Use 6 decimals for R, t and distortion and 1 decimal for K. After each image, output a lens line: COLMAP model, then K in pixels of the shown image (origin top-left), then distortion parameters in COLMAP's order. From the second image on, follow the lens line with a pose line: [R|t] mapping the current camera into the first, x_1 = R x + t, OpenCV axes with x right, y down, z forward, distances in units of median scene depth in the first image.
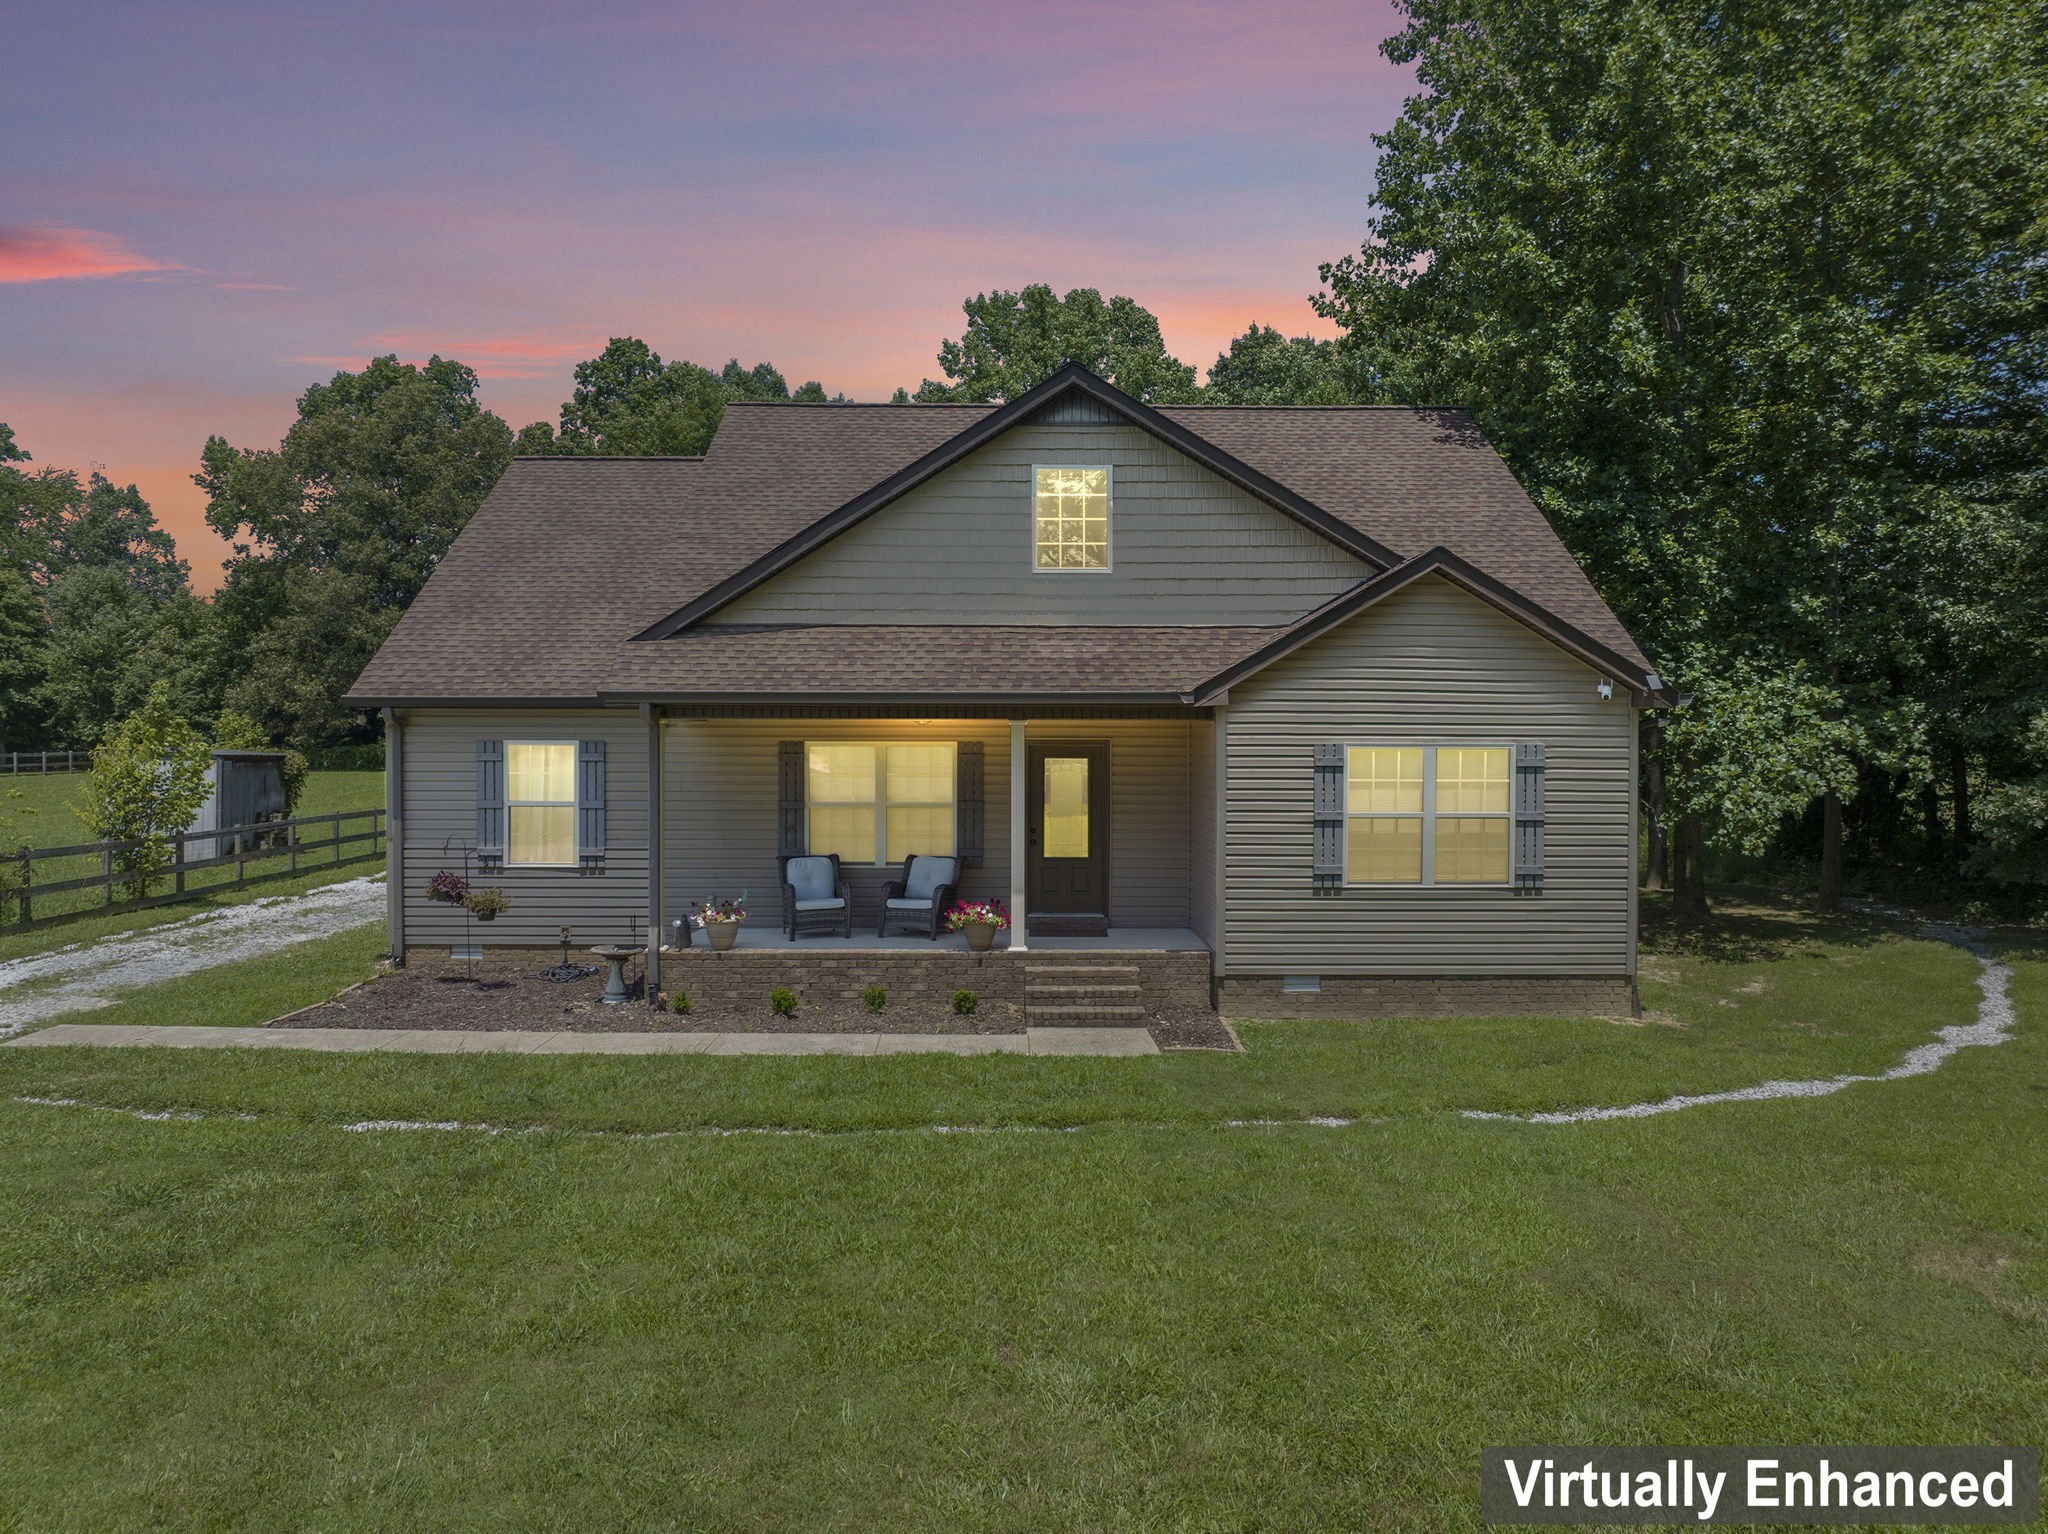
lens RADIAL K [[1430.2, 0, 1023.1], [0, 1430.2, 765.5], [0, 0, 1]] dist [-0.043137, -0.001122]
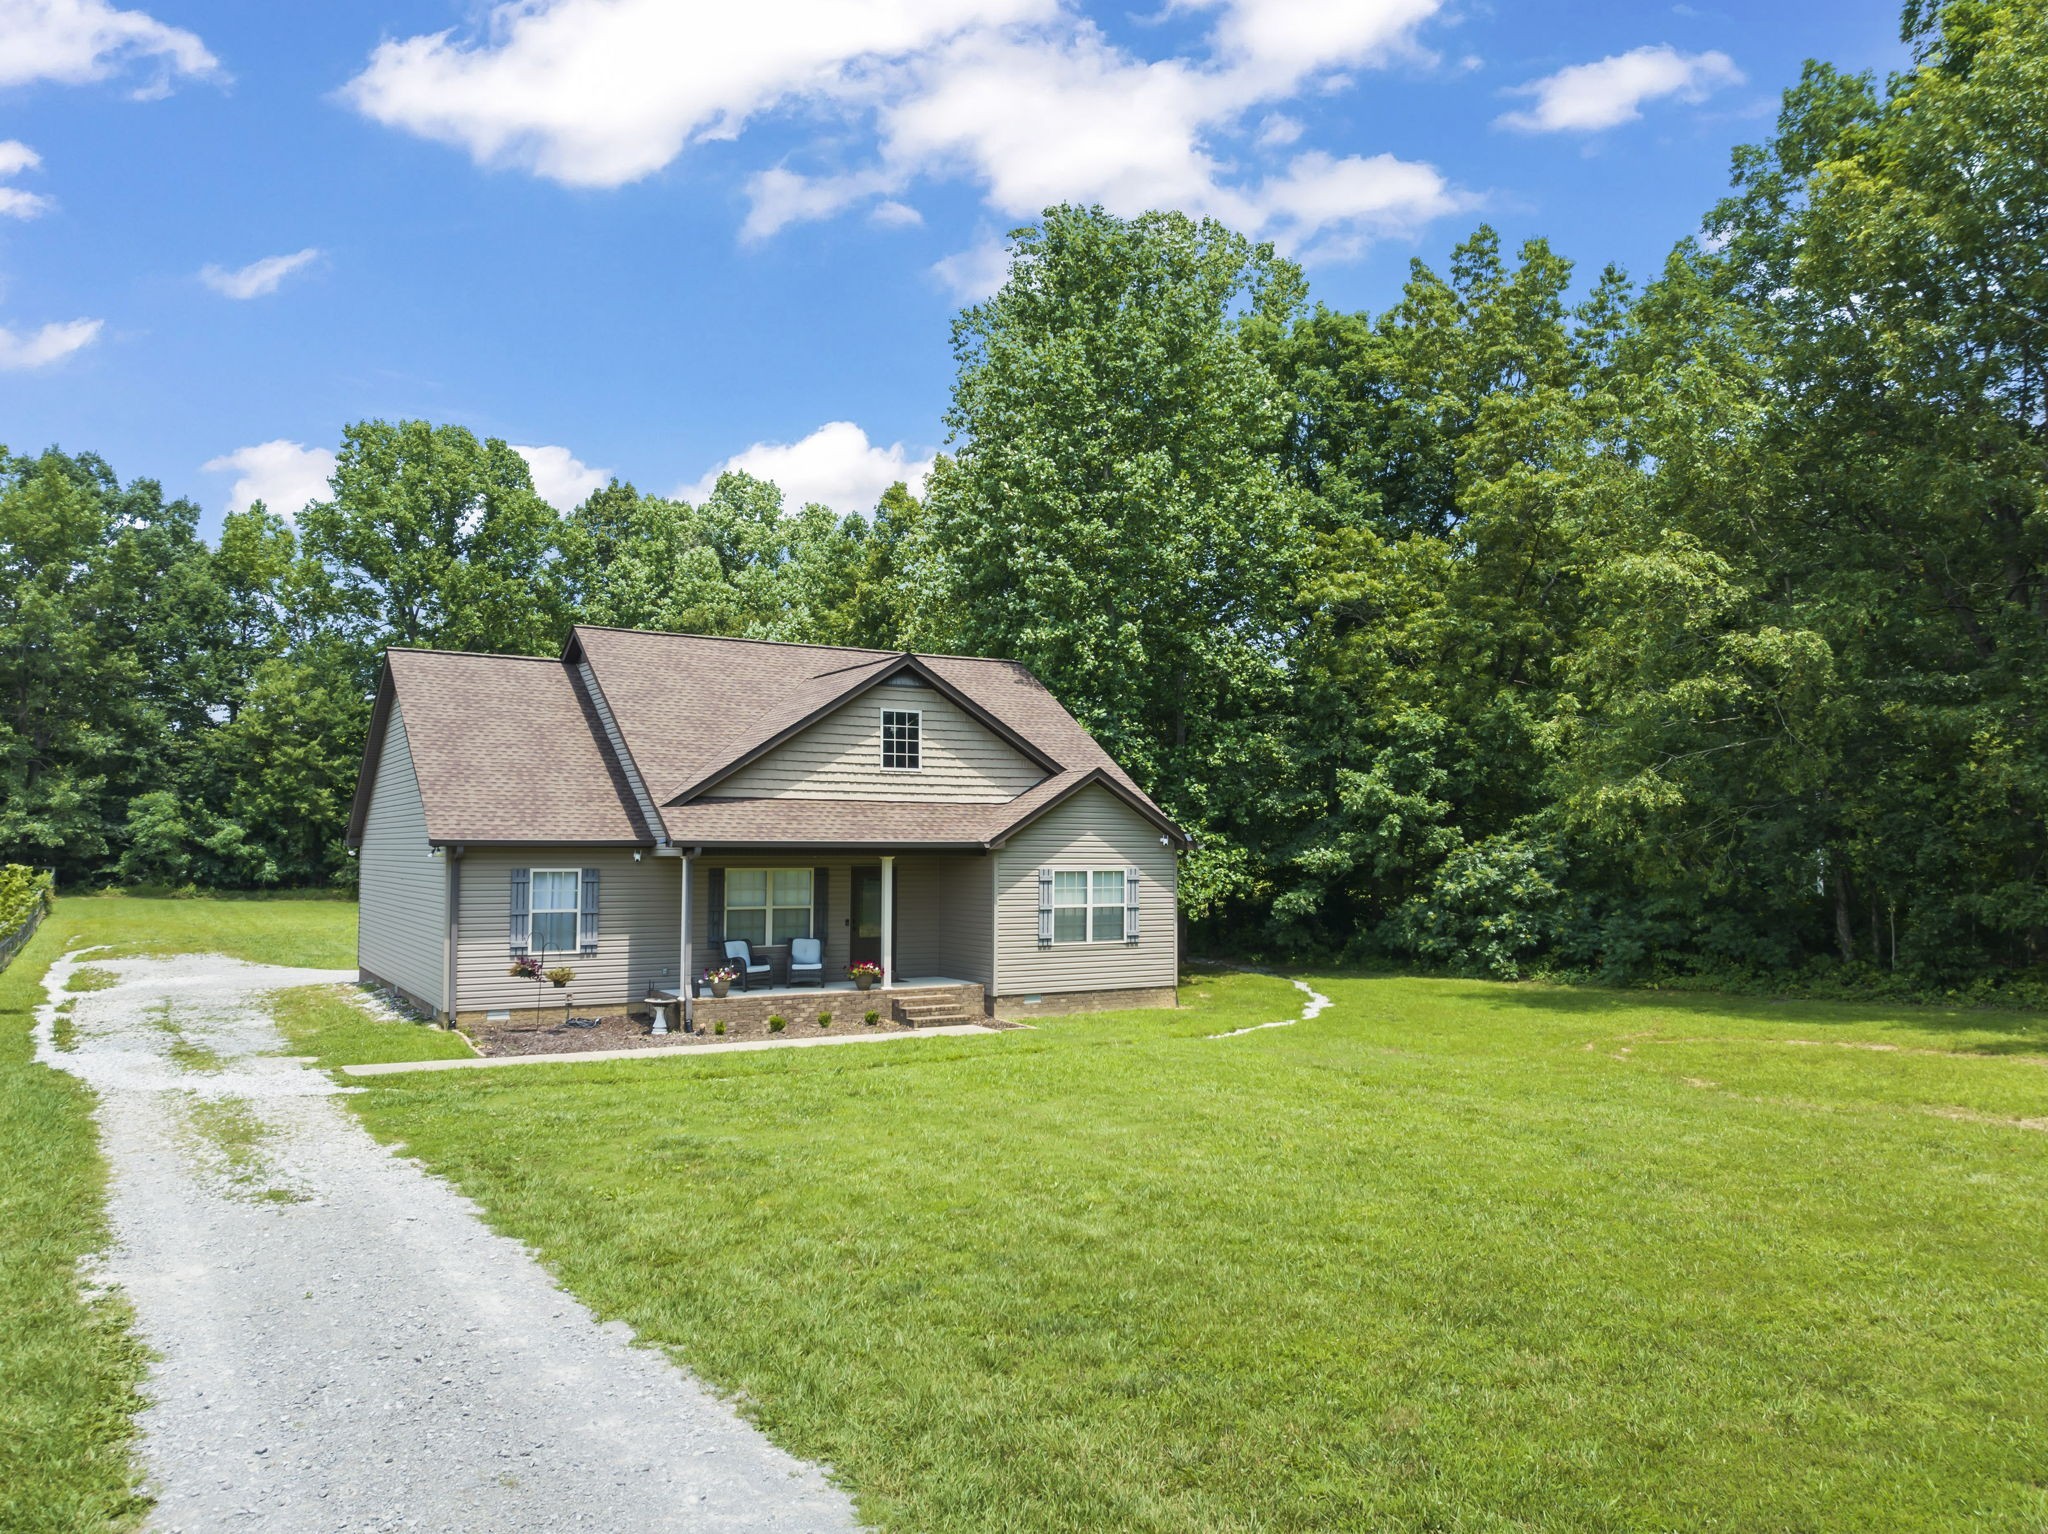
lens RADIAL K [[1430.2, 0, 1024.3], [0, 1430.2, 769.3], [0, 0, 1]] dist [-0.043137, -0.001122]
pose [[0.859368, 0.029040, 0.510533, -0.746784], [0.009198, 0.997347, -0.072214, -0.009866], [-0.511275, 0.066754, 0.856821, -0.586636]]
